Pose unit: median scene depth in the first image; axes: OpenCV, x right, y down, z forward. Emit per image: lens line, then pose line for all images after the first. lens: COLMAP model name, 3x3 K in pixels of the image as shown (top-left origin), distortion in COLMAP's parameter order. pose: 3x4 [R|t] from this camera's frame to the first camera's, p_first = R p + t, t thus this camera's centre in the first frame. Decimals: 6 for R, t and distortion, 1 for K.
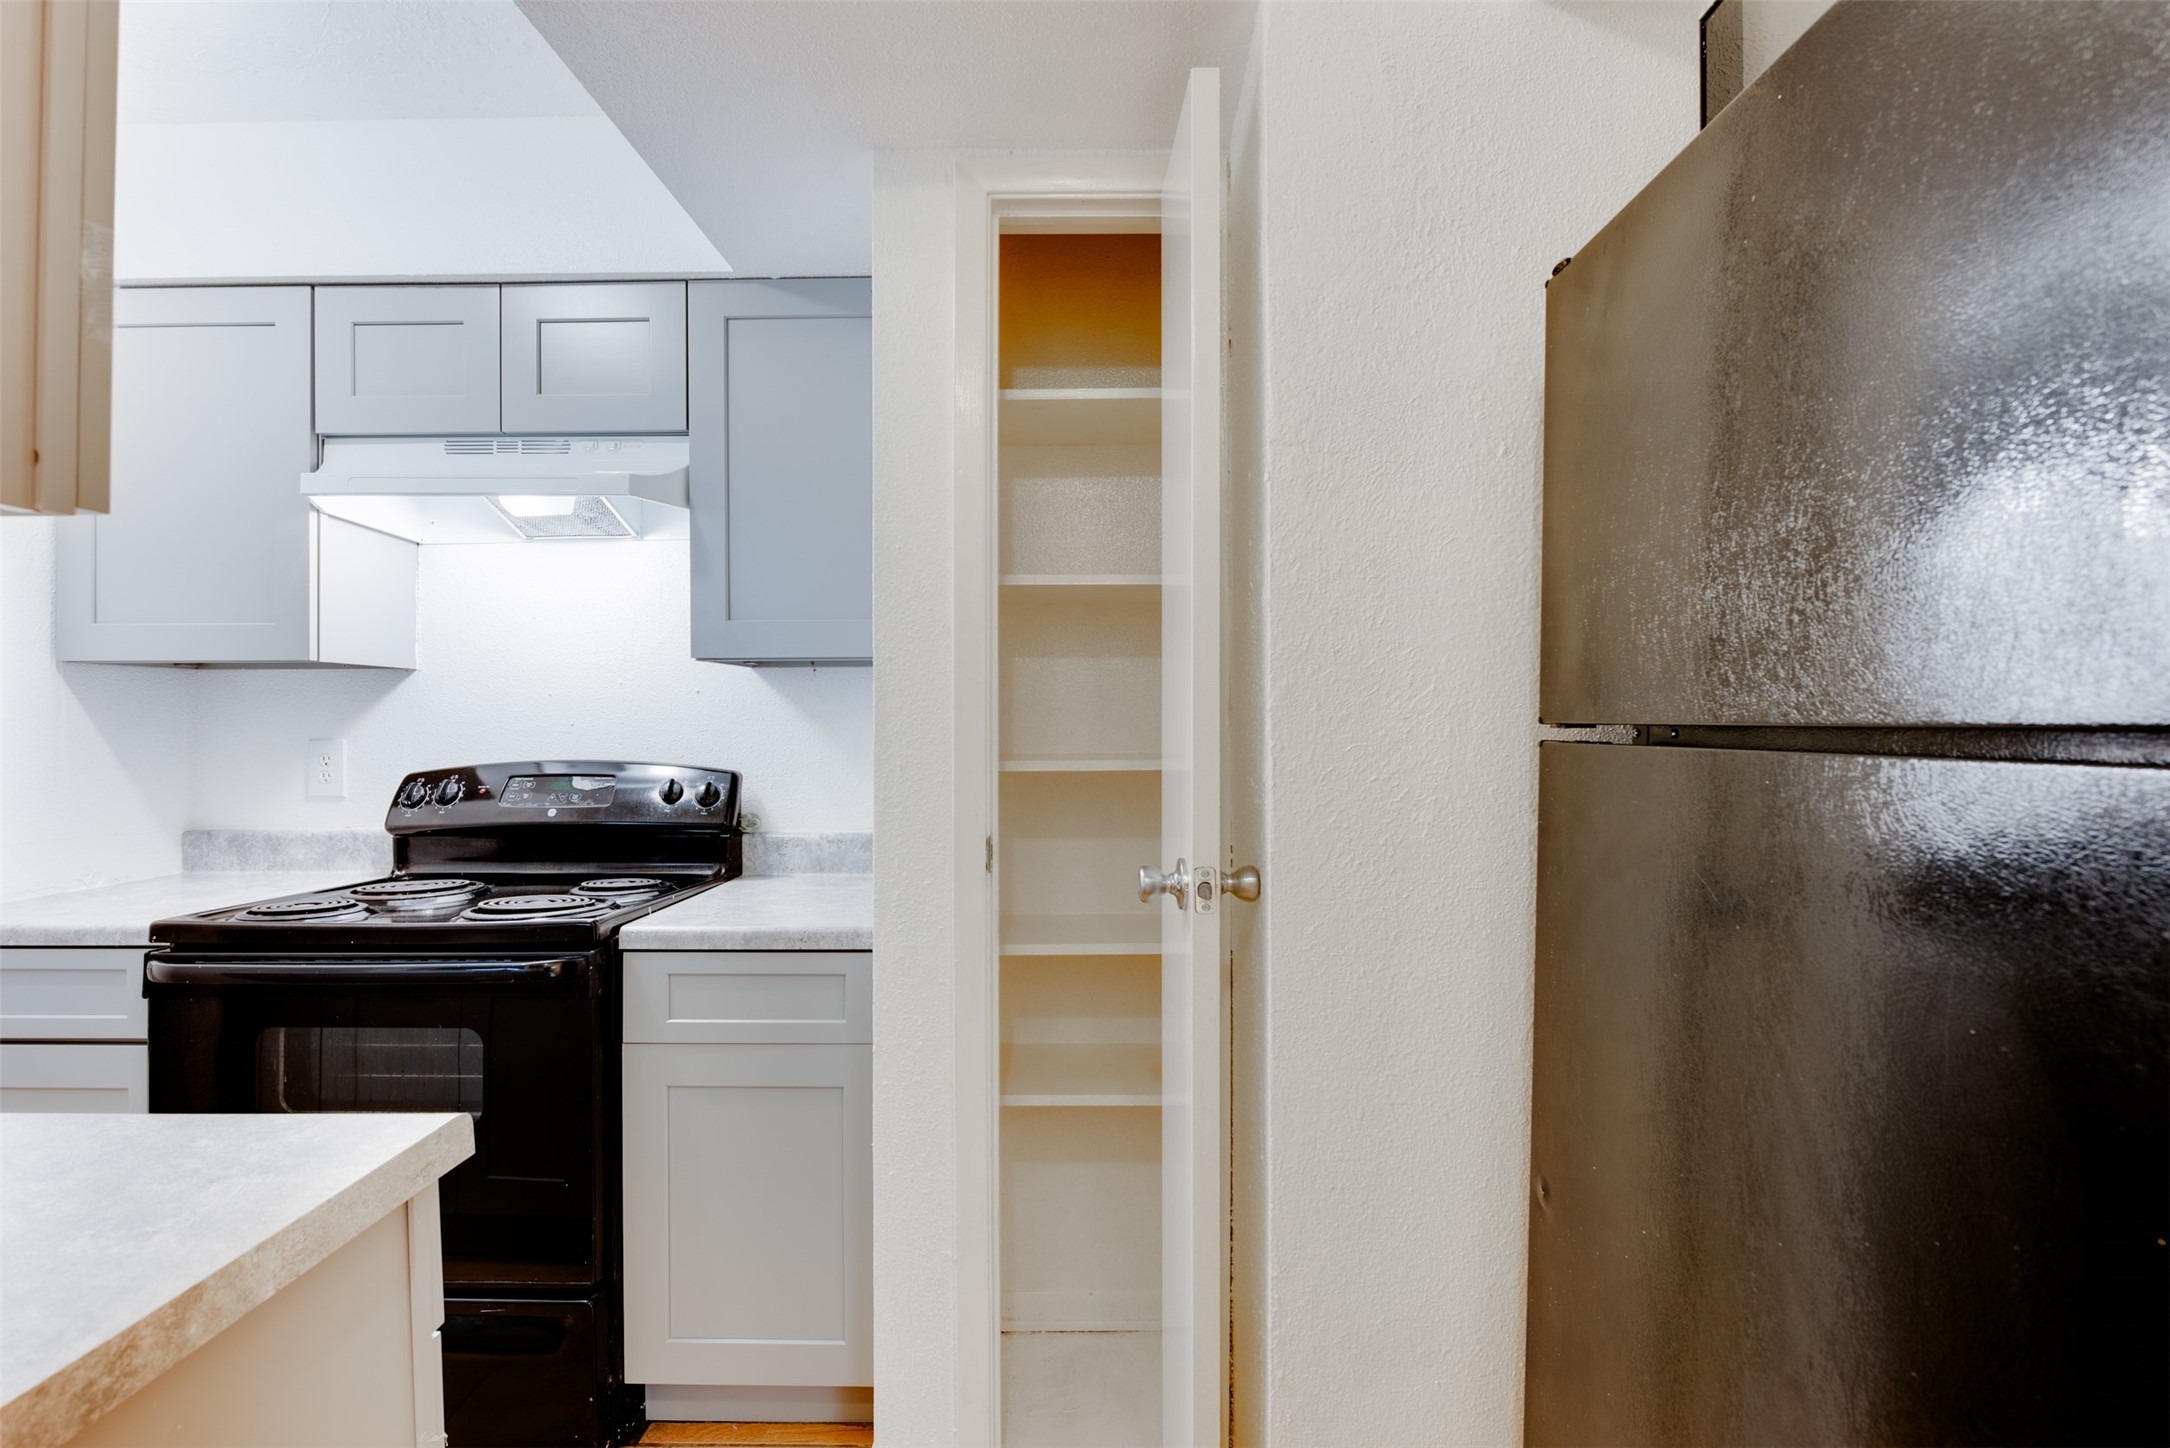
lens RADIAL K [[1042.5, 0, 1085.0], [0, 1042.5, 724.0], [0, 0, 1]] dist [-0.002799, -0.000521]
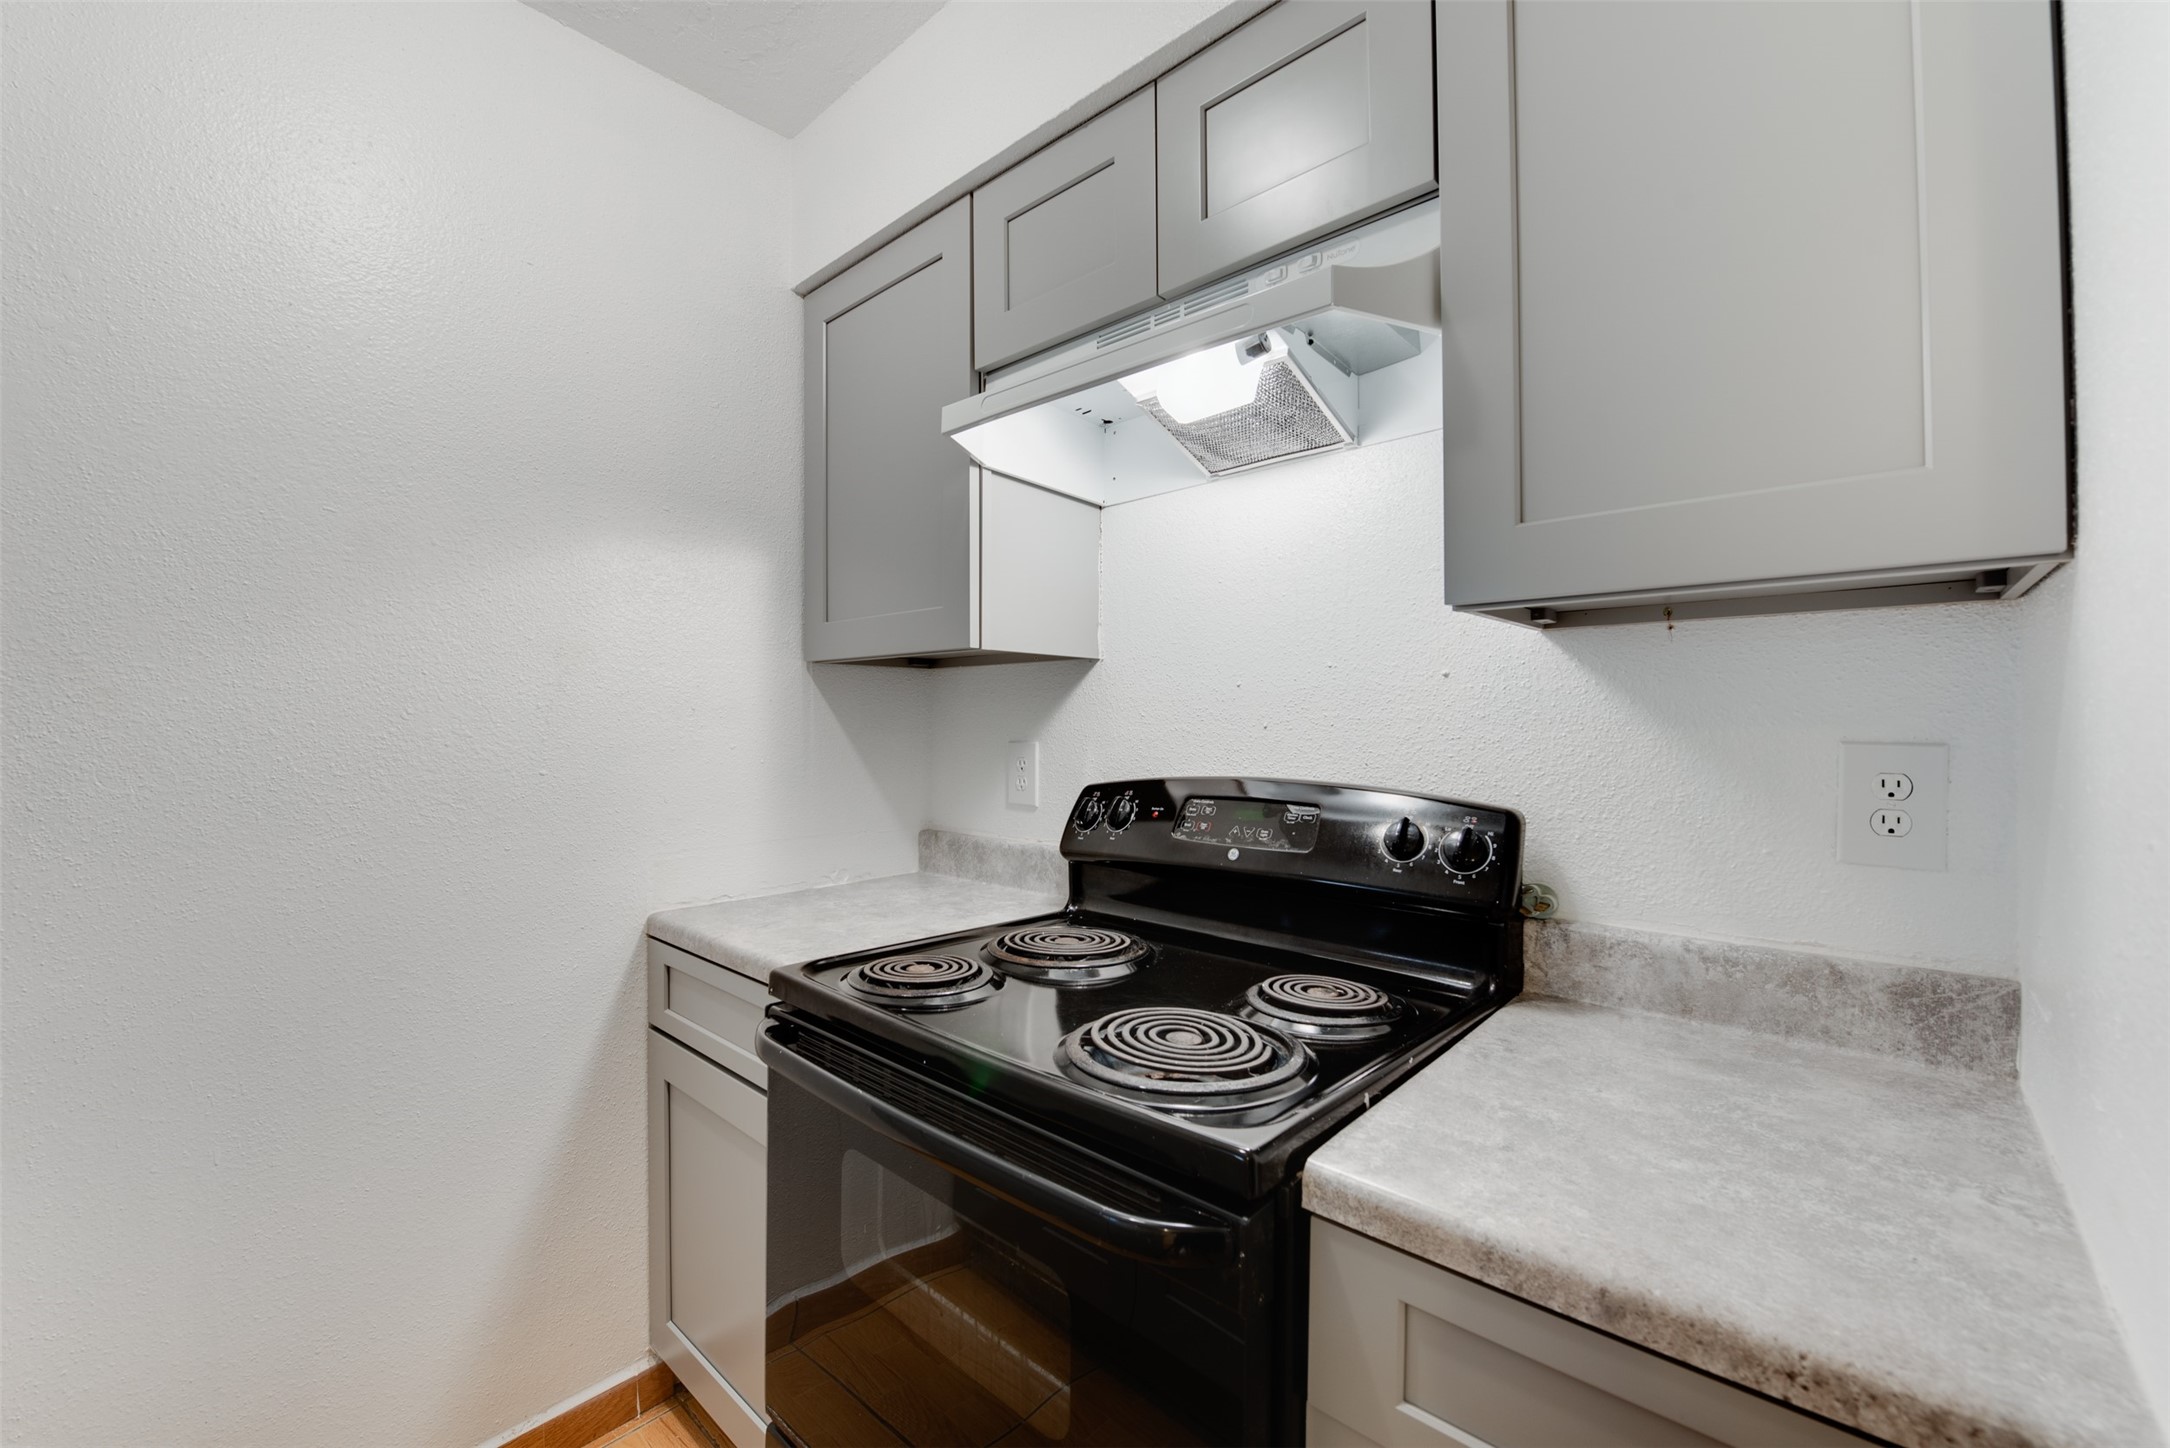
lens RADIAL K [[873.0, 0, 1085.0], [0, 873.0, 724.0], [0, 0, 1]] dist [-0.041965, -0.000030]
pose [[0.755339, 0.004810, -0.655317, -0.203372], [-0.003741, 0.999988, 0.003028, -0.002841], [0.655324, 0.000164, 0.755348, 0.487973]]
